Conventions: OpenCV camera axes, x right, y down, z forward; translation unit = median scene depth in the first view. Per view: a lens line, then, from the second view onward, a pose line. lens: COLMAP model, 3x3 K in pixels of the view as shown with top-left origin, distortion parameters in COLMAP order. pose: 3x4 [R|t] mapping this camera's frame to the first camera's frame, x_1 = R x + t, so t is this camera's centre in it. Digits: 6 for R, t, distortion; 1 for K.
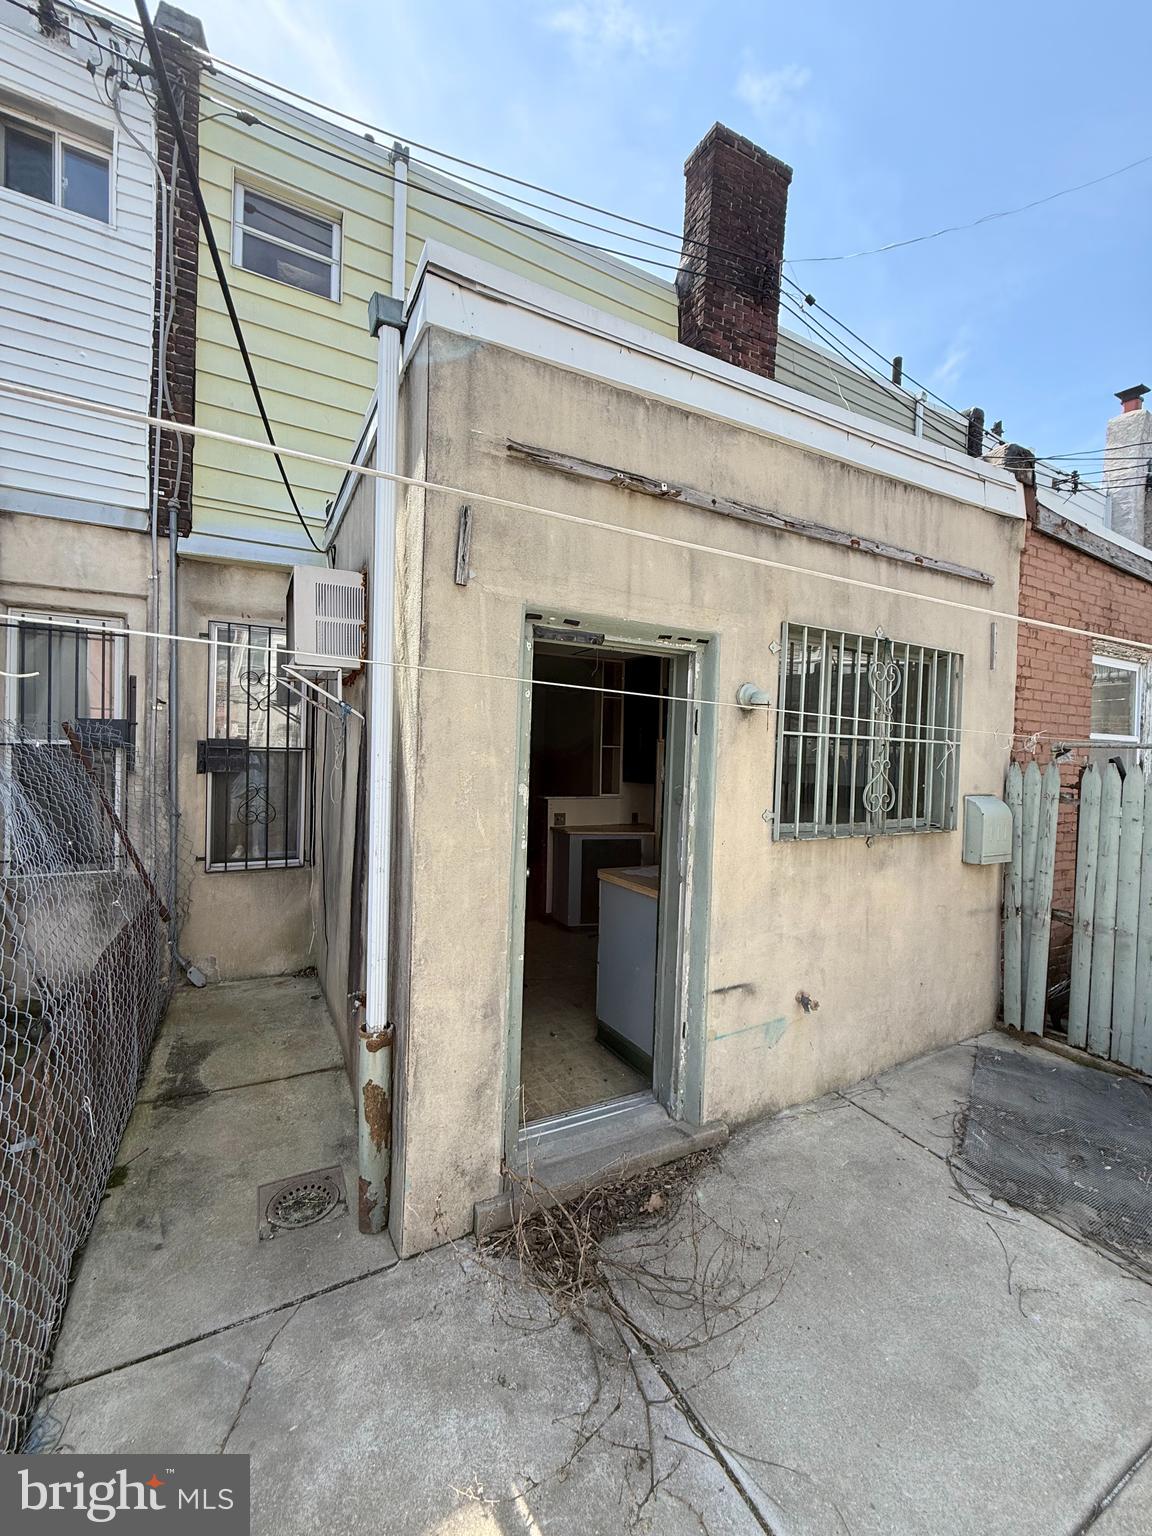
lens RADIAL K [[612.3, 0, 576.3], [0, 612.3, 767.2], [0, 0, 1]] dist [0.001877, -0.000503]
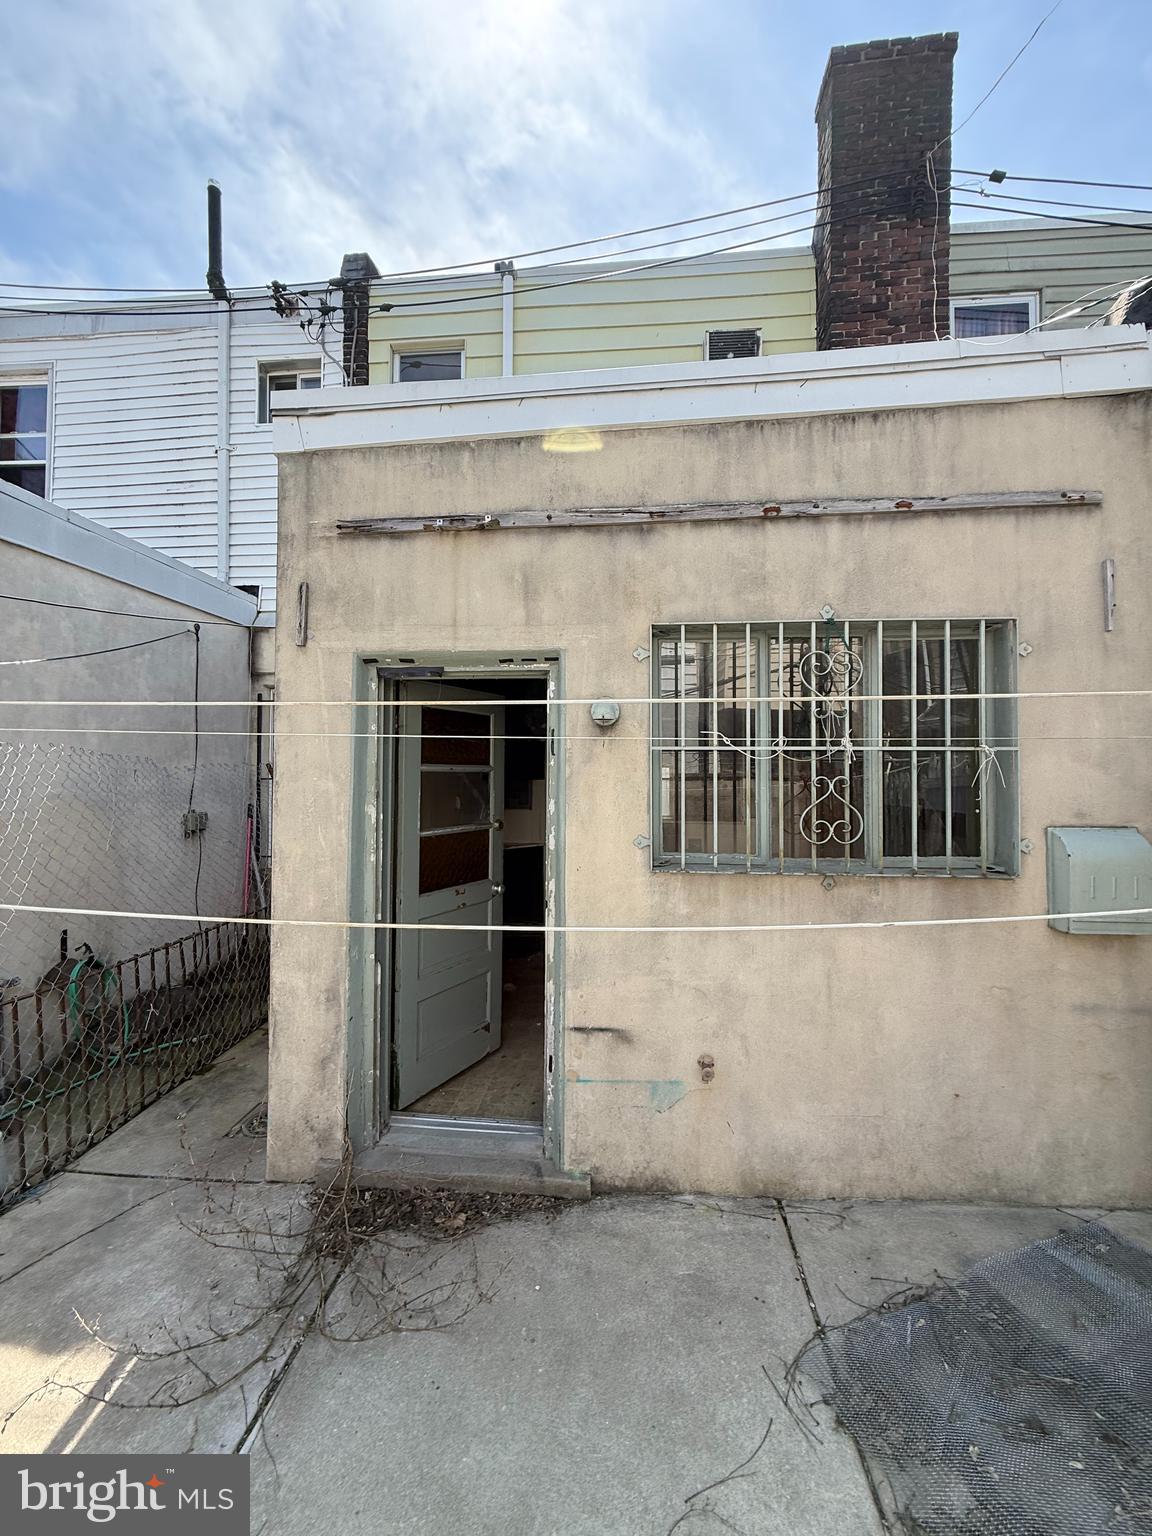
lens RADIAL K [[612.3, 0, 579.7], [0, 612.3, 766.1], [0, 0, 1]] dist [0.001877, -0.000503]
pose [[0.835149, -0.031360, -0.549130, 0.747838], [0.008842, 0.999010, -0.043604, 0.007044], [0.549953, 0.031561, 0.834599, 0.209841]]
